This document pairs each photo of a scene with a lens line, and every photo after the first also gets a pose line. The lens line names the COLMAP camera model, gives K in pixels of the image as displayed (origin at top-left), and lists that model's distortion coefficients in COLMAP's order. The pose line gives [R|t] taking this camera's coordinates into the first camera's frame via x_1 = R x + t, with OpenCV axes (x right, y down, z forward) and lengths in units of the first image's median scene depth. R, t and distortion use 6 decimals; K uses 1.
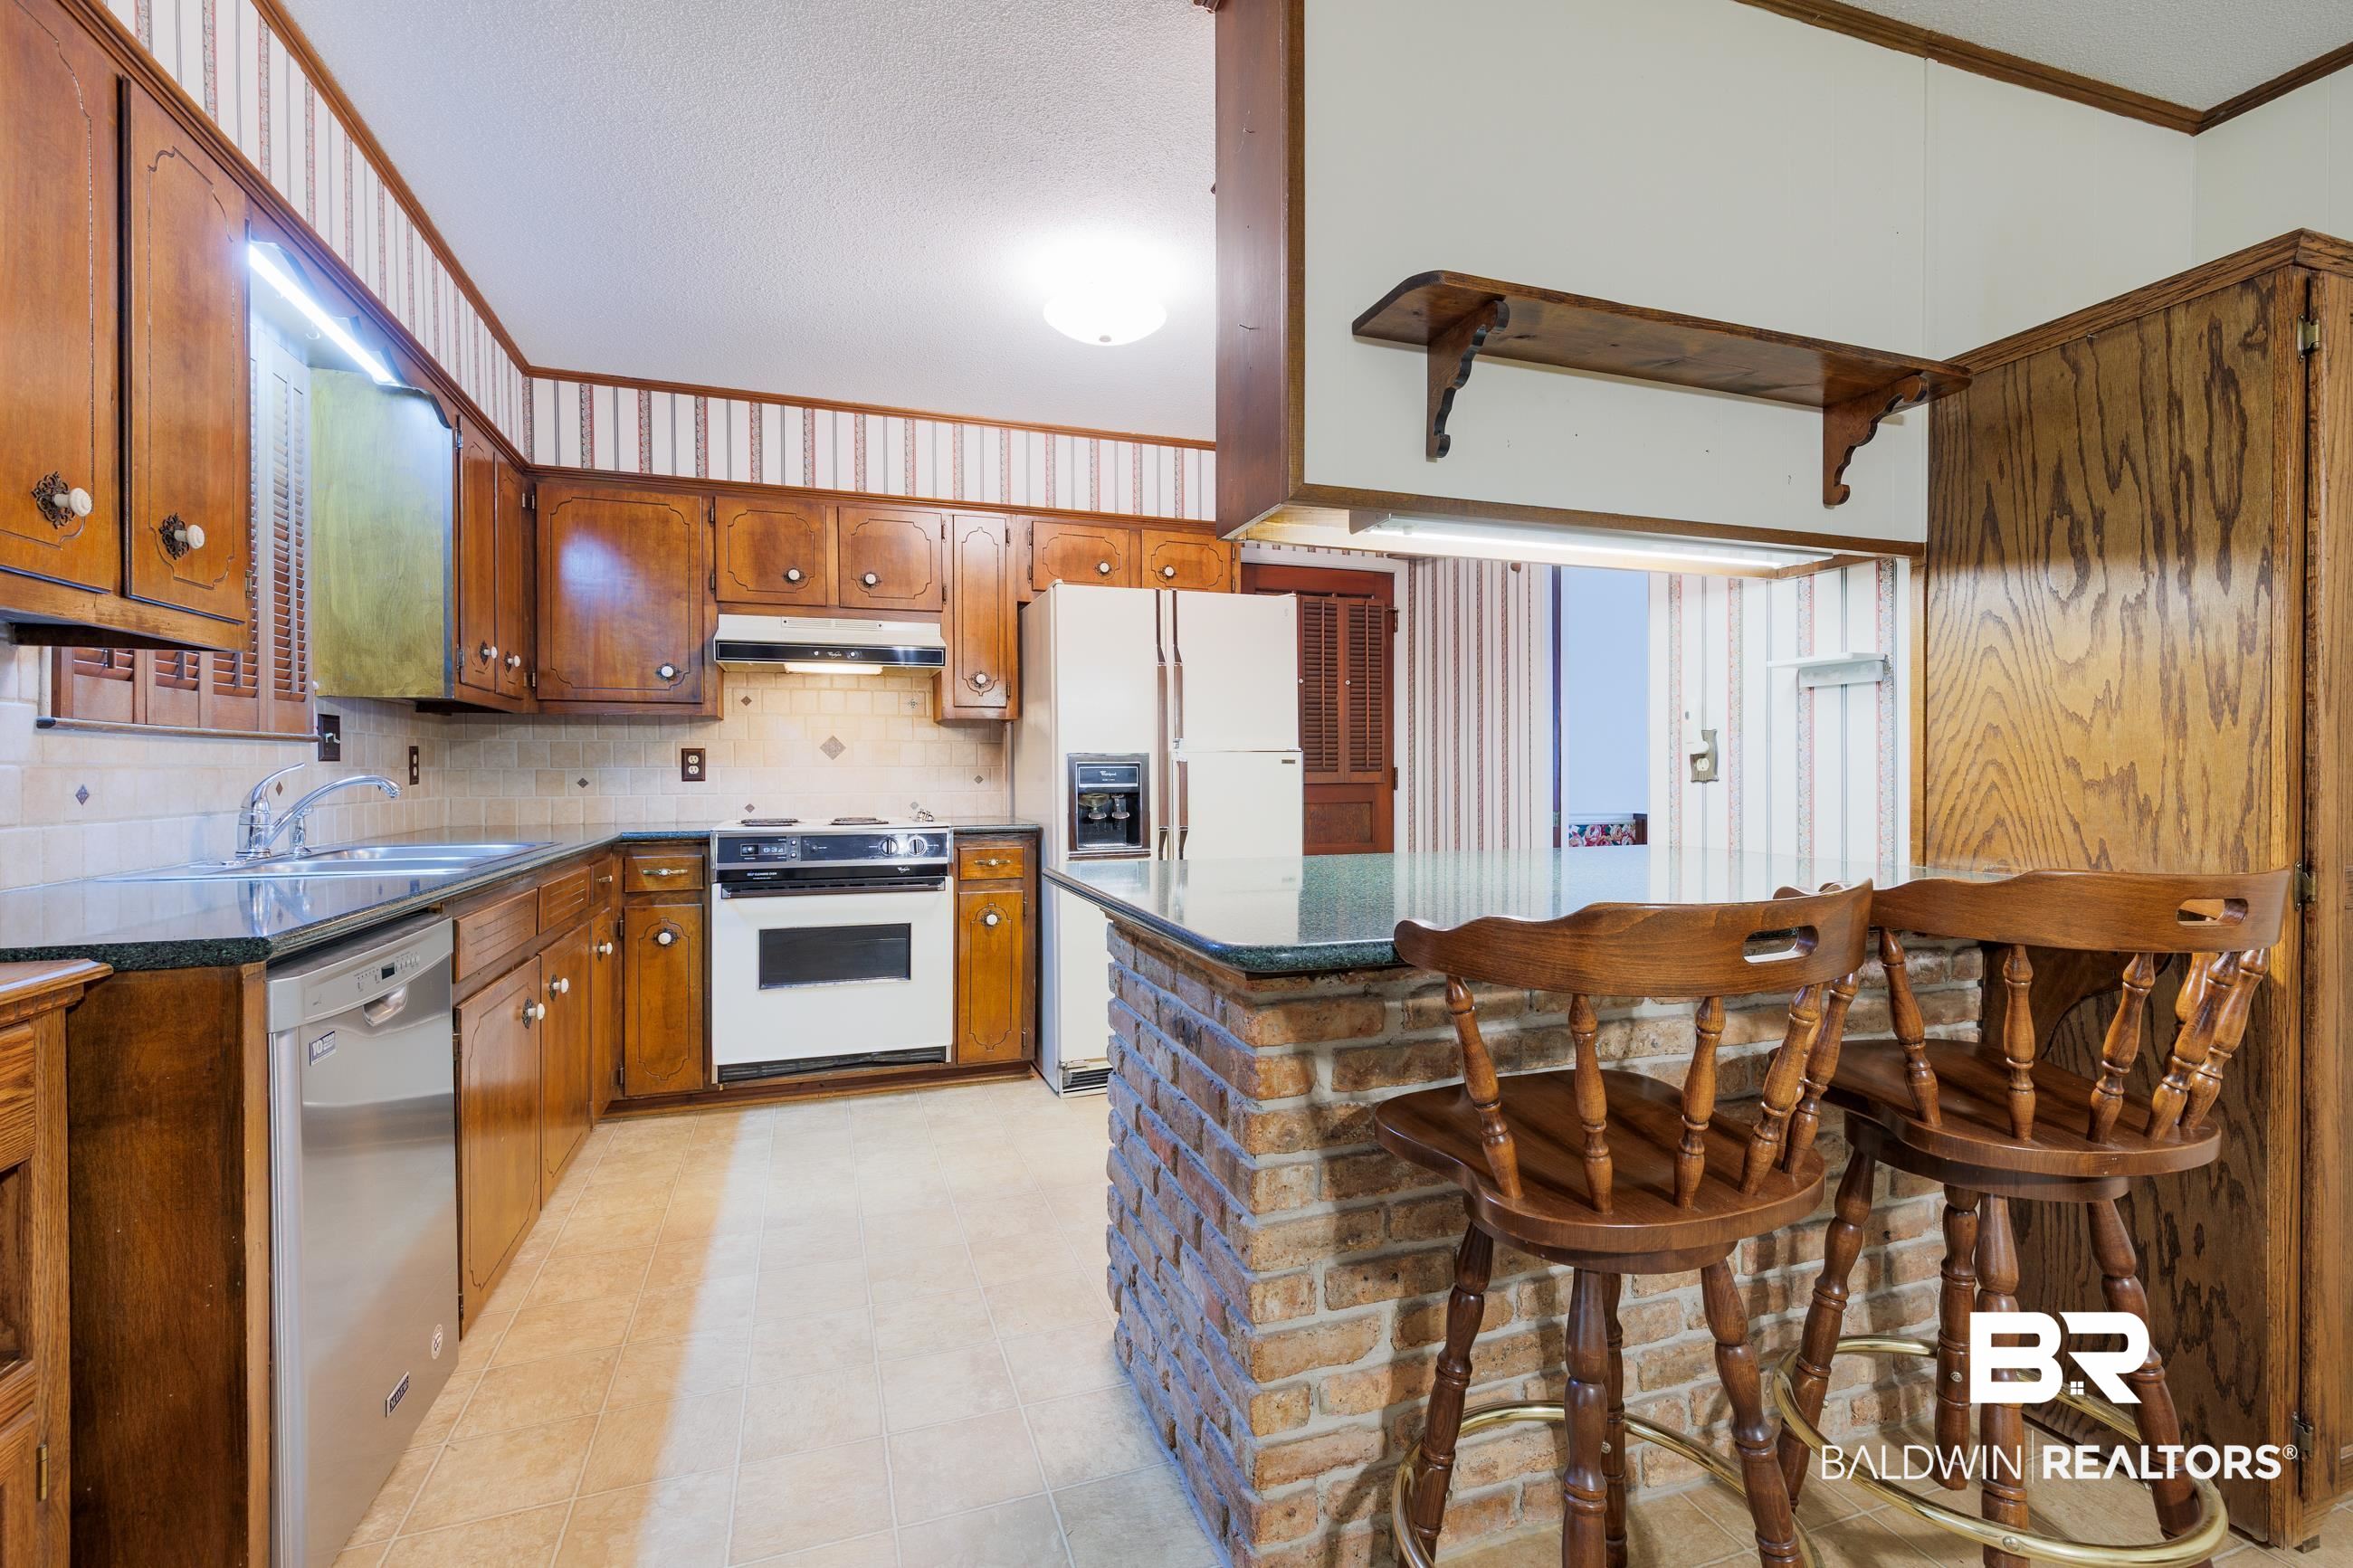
lens RADIAL K [[1049.9, 0, 1175.4], [0, 1049.9, 777.6], [0, 0, 1]] dist [0.006299, -0.001783]
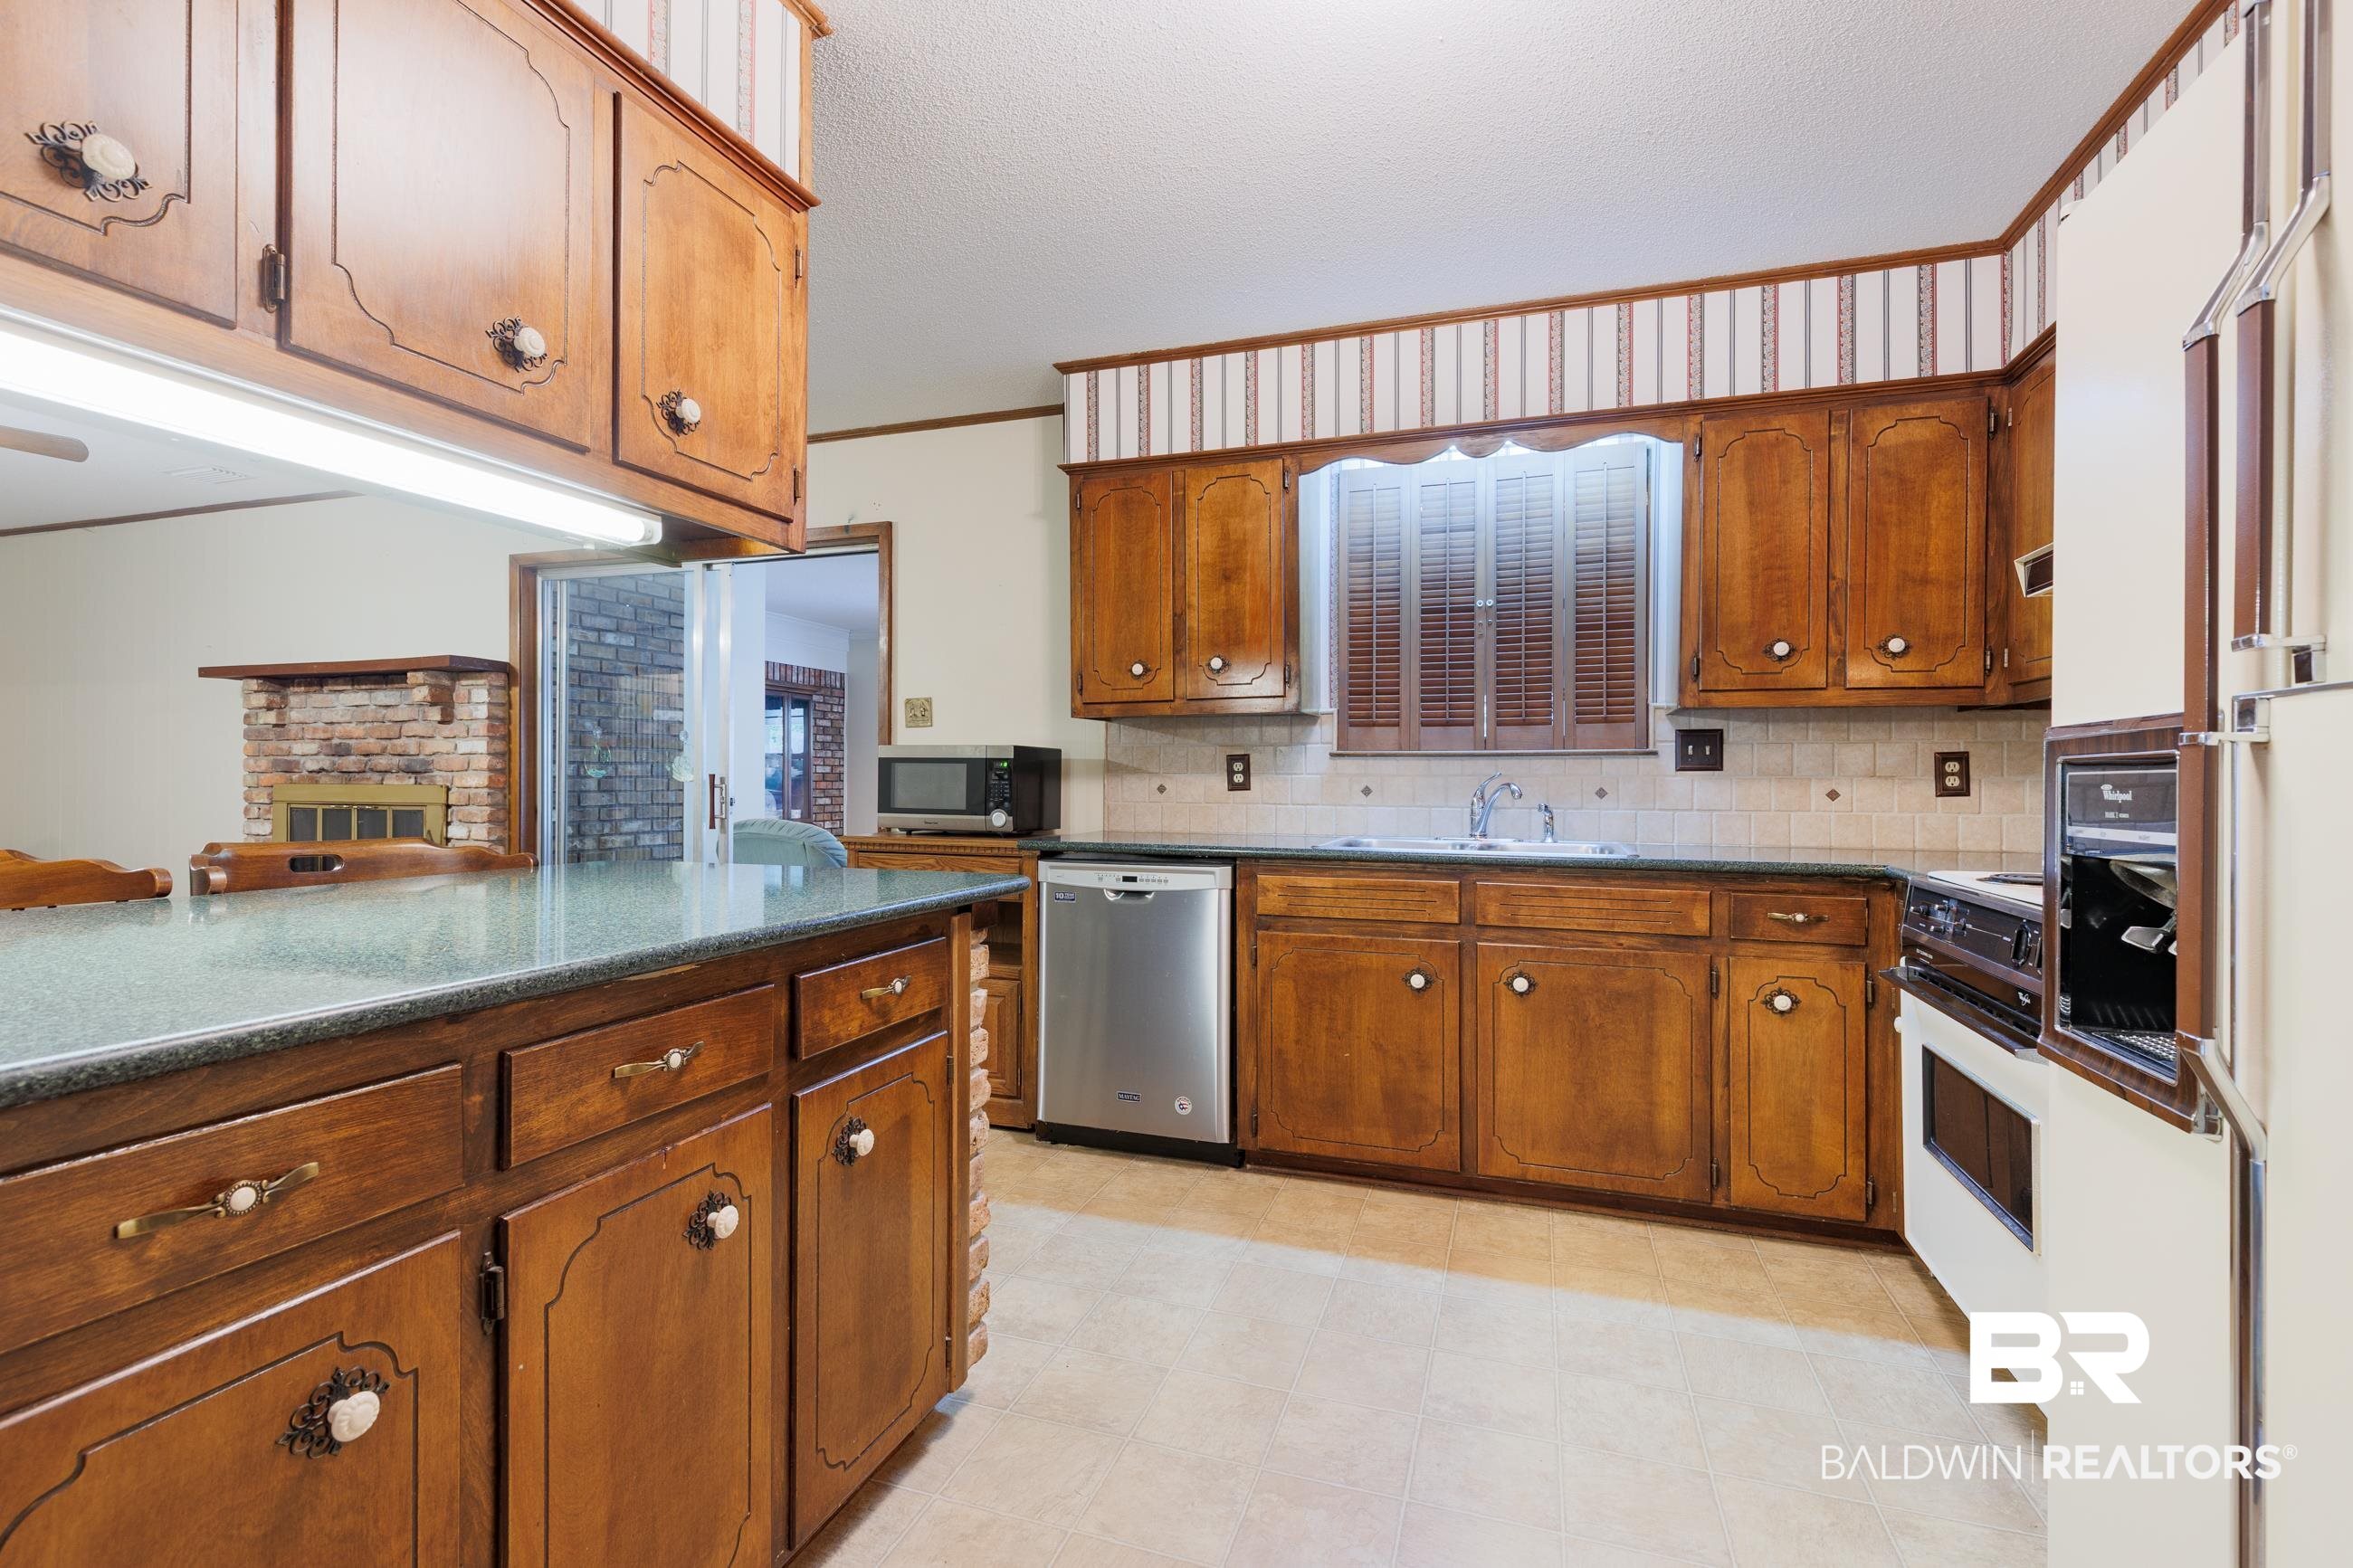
lens RADIAL K [[1049.9, 0, 1182.9], [0, 1049.9, 776.9], [0, 0, 1]] dist [0.006299, -0.001783]
pose [[-0.607997, -0.000309, -0.793939, 0.324287], [-0.007967, 0.999952, 0.005712, -0.008980], [0.793899, 0.009799, -0.607971, 0.980897]]
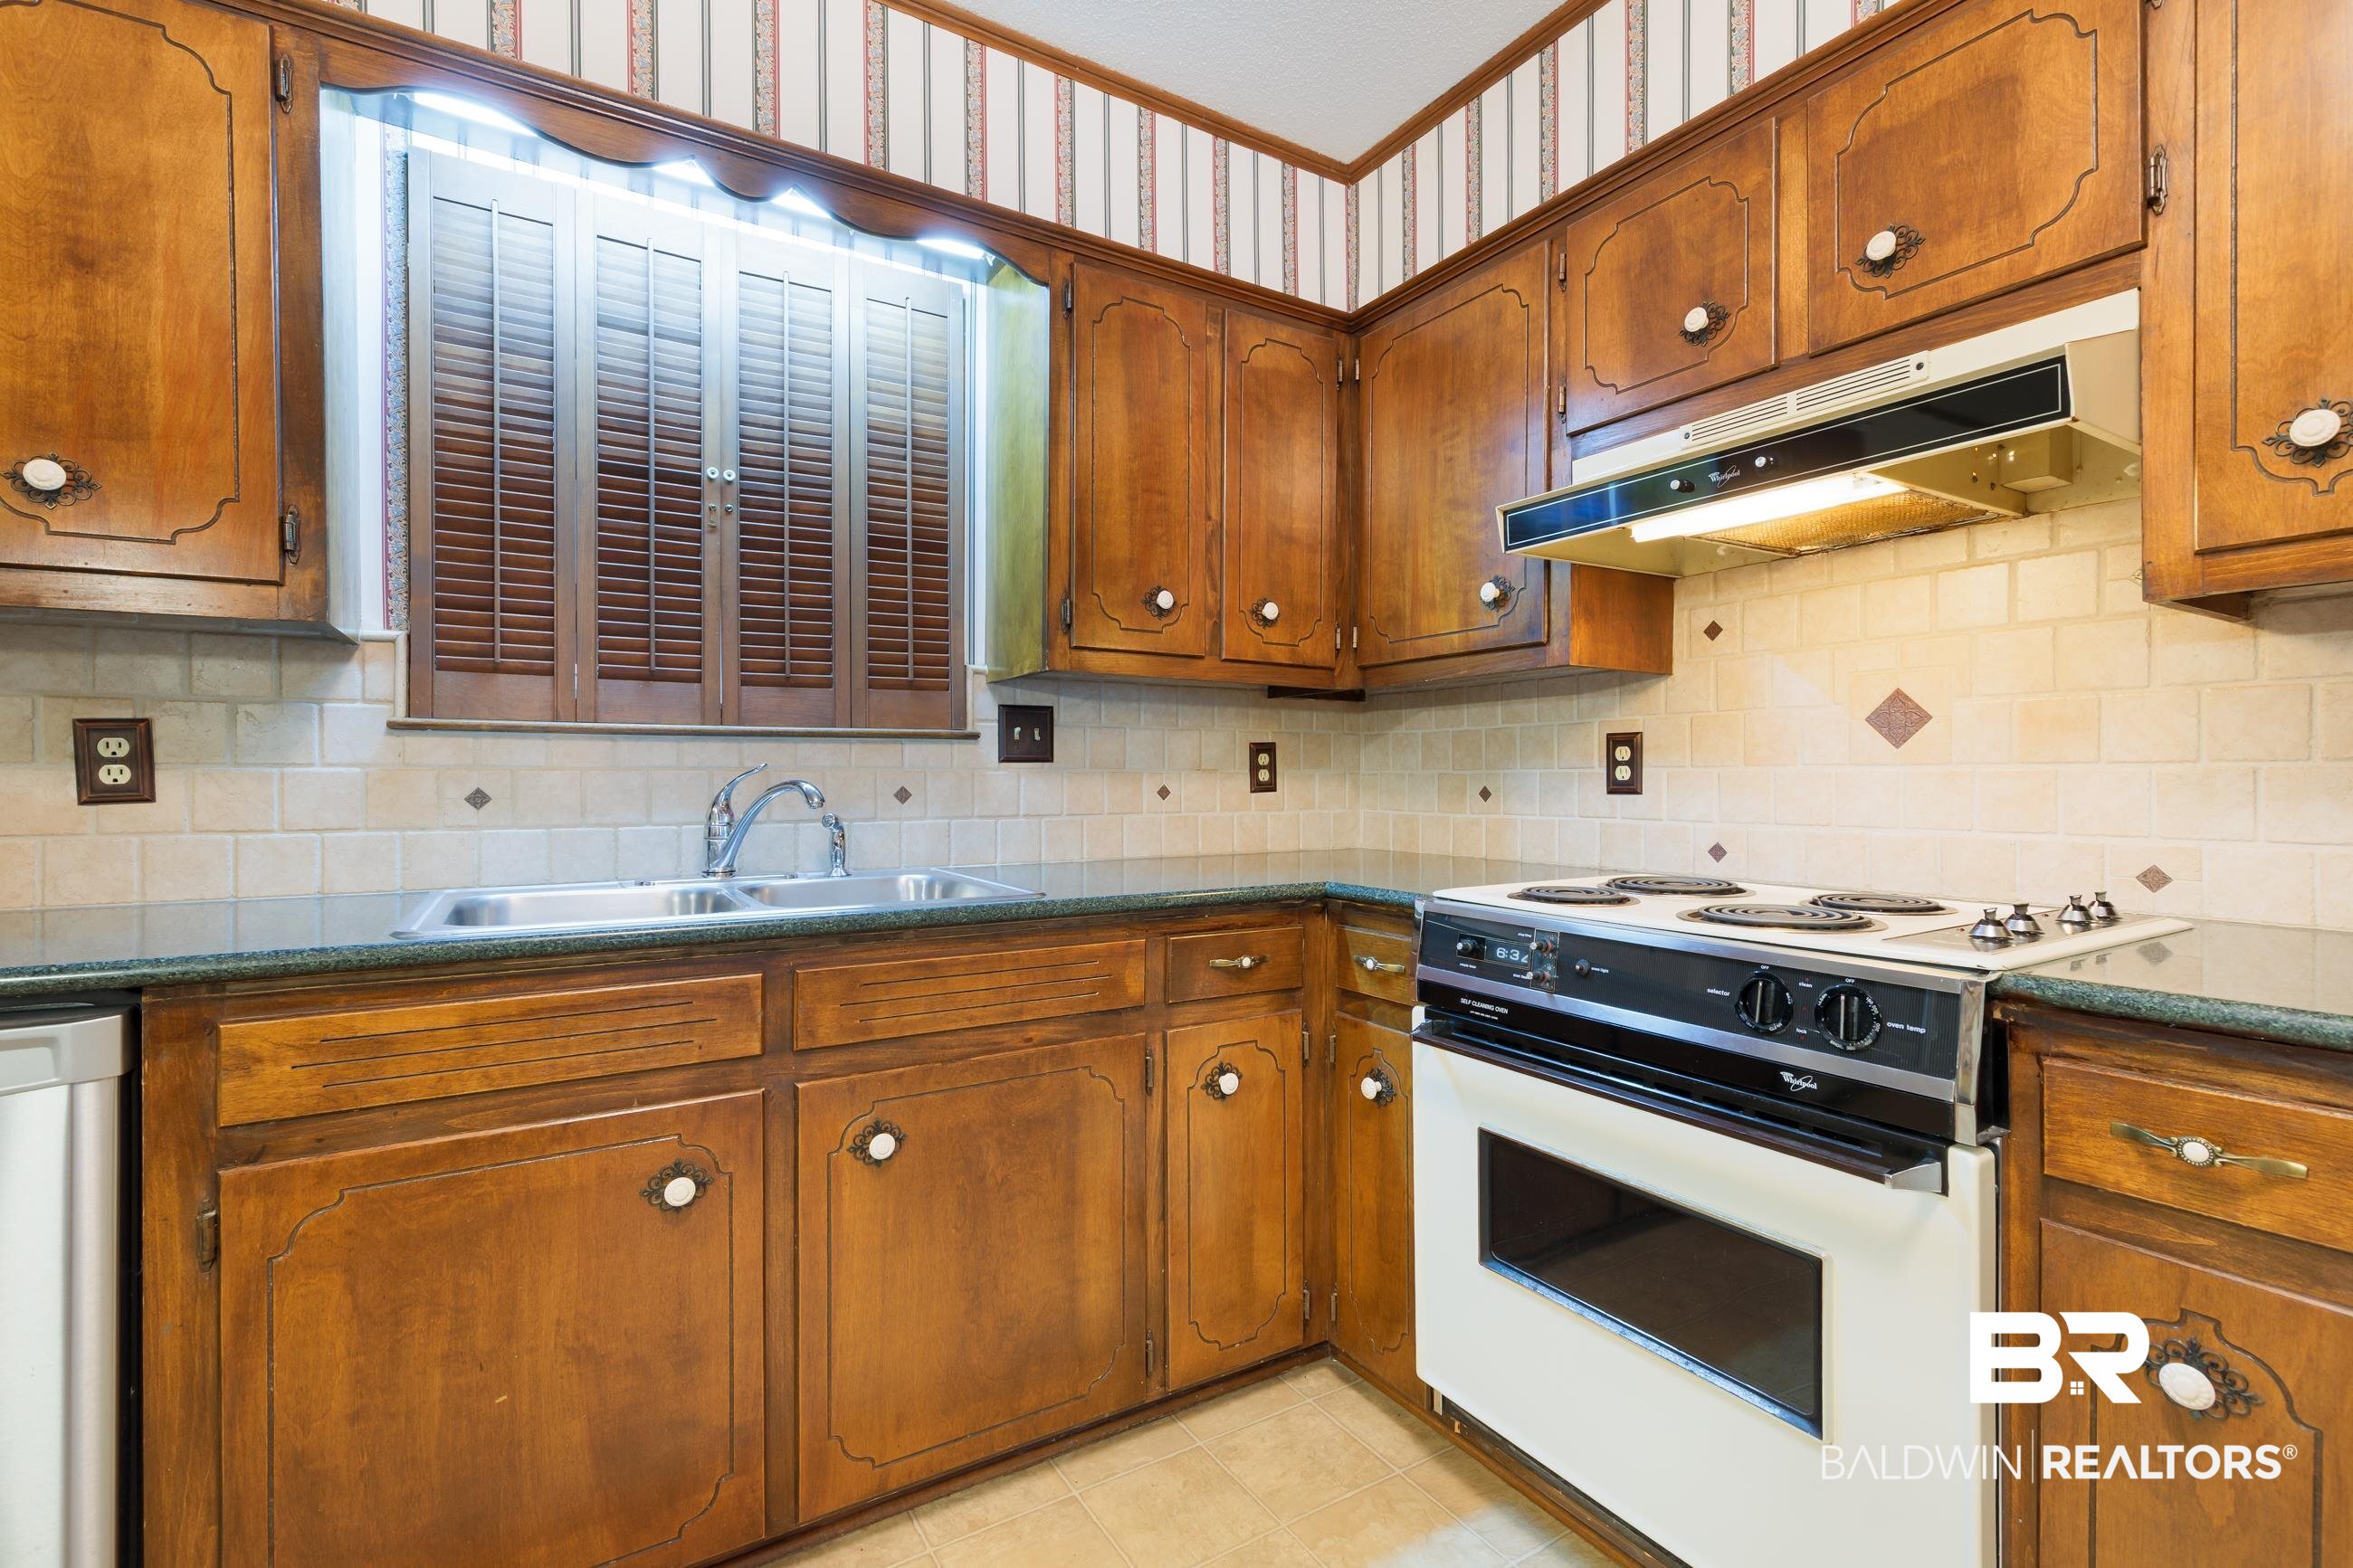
lens RADIAL K [[1049.9, 0, 1186.6], [0, 1049.9, 780.5], [0, 0, 1]] dist [0.006299, -0.001783]
pose [[0.223677, 0.003952, -0.974655, 0.010739], [-0.006592, 0.999975, 0.002542, -0.003776], [0.974641, 0.005856, 0.223697, 0.741367]]
